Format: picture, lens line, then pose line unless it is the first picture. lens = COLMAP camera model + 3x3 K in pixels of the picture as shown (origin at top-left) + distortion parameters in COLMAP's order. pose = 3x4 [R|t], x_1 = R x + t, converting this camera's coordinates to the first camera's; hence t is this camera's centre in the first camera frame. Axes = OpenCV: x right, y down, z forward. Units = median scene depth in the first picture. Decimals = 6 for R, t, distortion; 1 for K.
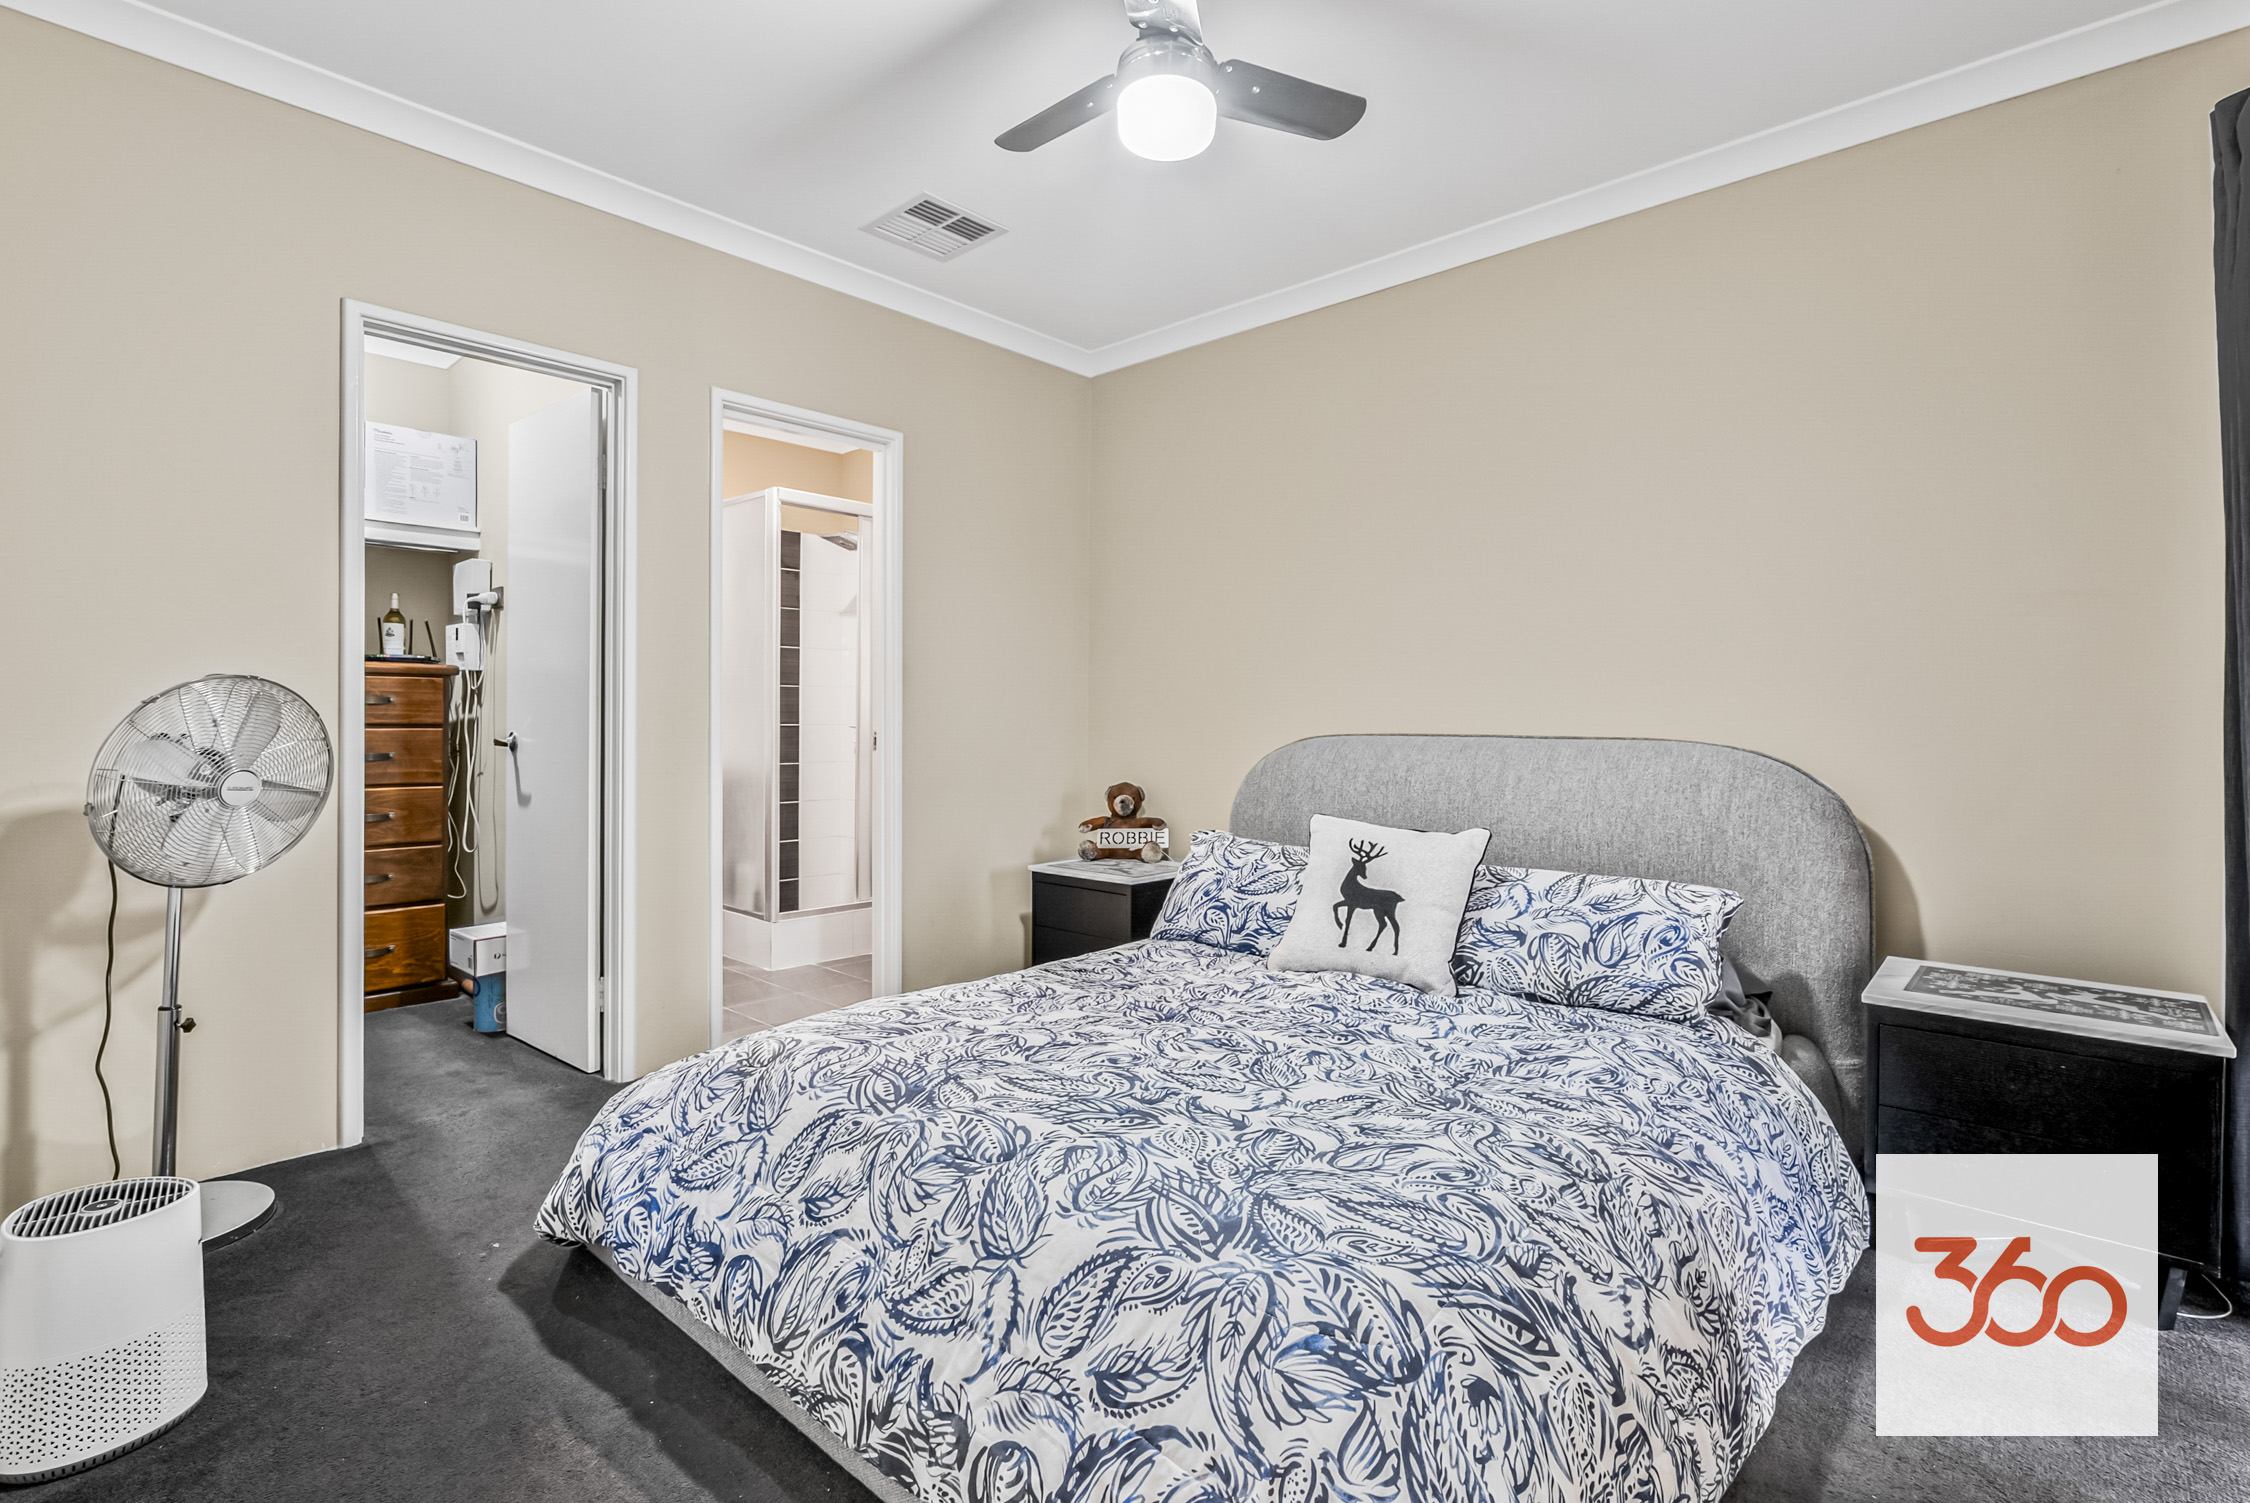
lens RADIAL K [[1067.7, 0, 1126.0], [0, 1067.7, 735.1], [0, 0, 1]] dist [-0.004581, -0.000643]
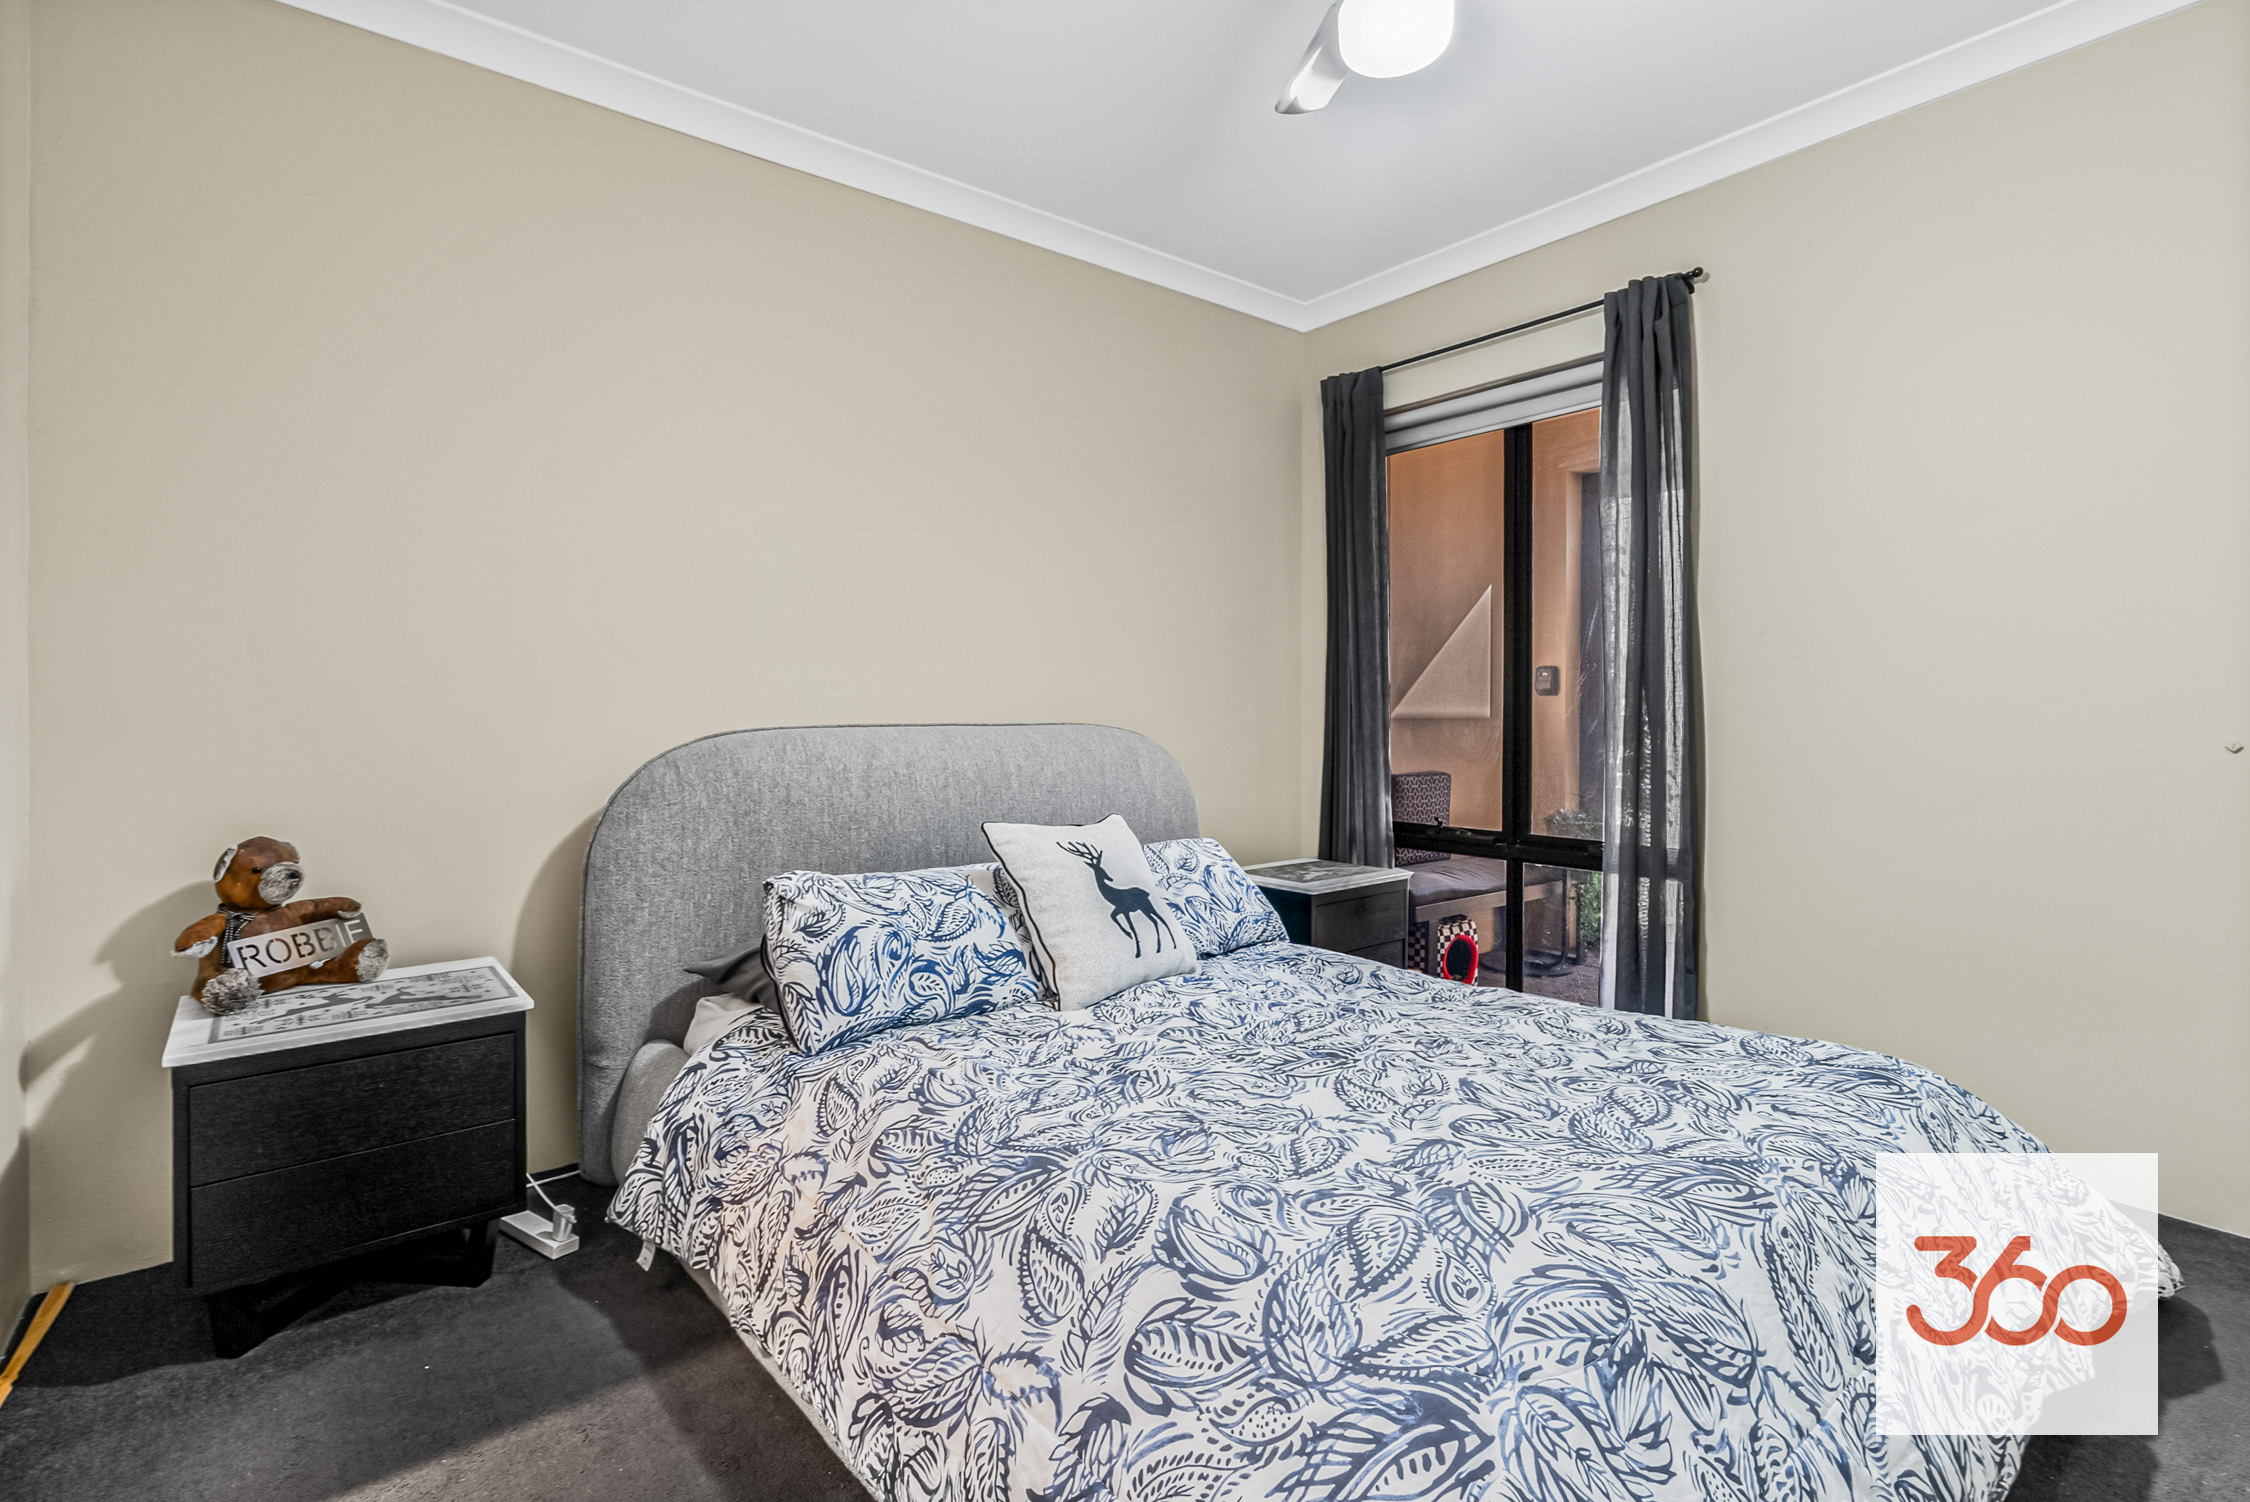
lens RADIAL K [[1067.7, 0, 1126.5], [0, 1067.7, 734.8], [0, 0, 1]] dist [-0.004581, -0.000643]
pose [[0.142452, -0.024444, 0.989500, -0.981470], [0.015667, 0.999625, 0.022438, -0.014170], [-0.989678, 0.012306, 0.142782, 1.250119]]
